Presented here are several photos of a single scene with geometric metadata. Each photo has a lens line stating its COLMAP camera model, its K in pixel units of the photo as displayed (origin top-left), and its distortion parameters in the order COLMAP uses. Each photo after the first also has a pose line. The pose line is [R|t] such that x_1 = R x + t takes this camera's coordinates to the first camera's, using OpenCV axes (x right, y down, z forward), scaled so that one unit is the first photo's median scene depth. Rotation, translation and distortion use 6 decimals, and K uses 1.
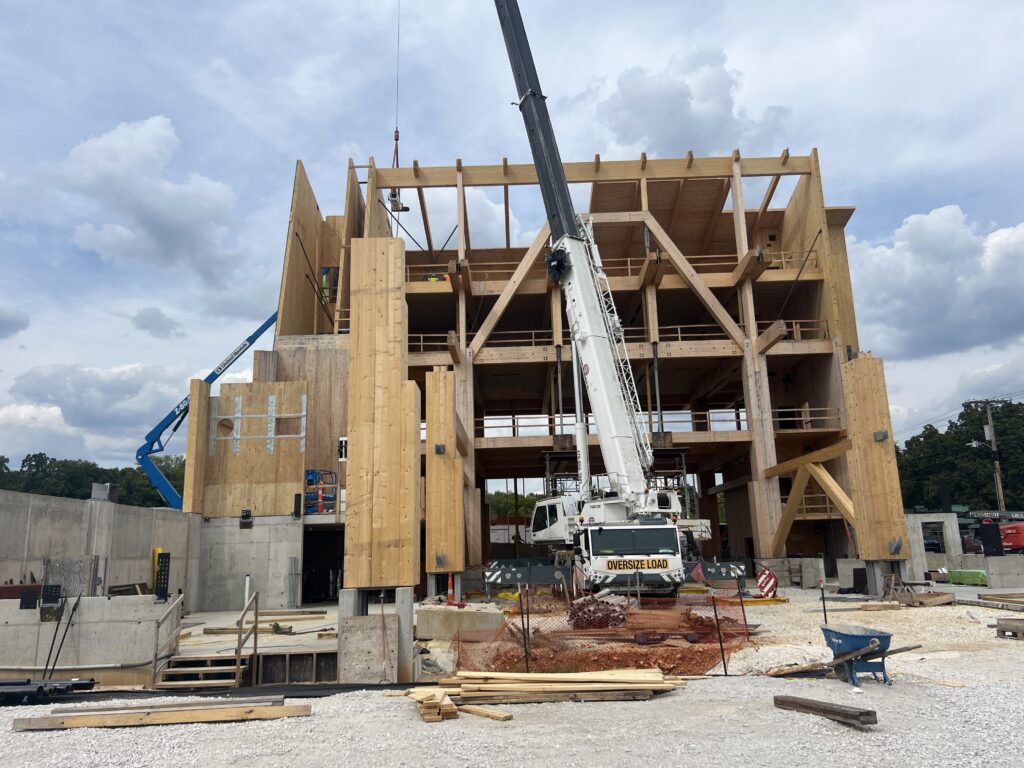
lens RADIAL K [[766.9, 0, 513.0], [0, 766.9, 381.7], [0, 0, 1]] dist [0.004015, 0.001230]
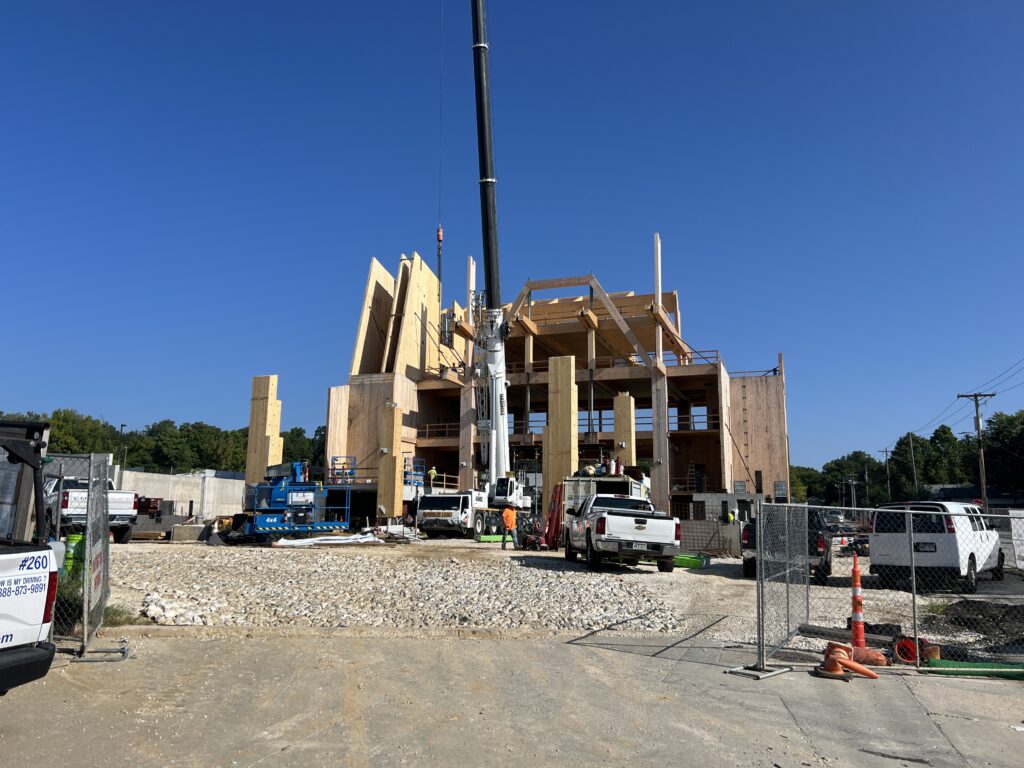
lens RADIAL K [[766.9, 0, 510.2], [0, 766.9, 386.1], [0, 0, 1]] dist [0.004015, 0.001230]
pose [[0.945748, -0.019323, -0.324327, 0.507385], [0.034498, 0.998559, 0.041102, -0.084870], [0.323066, -0.050061, 0.945052, -0.402230]]
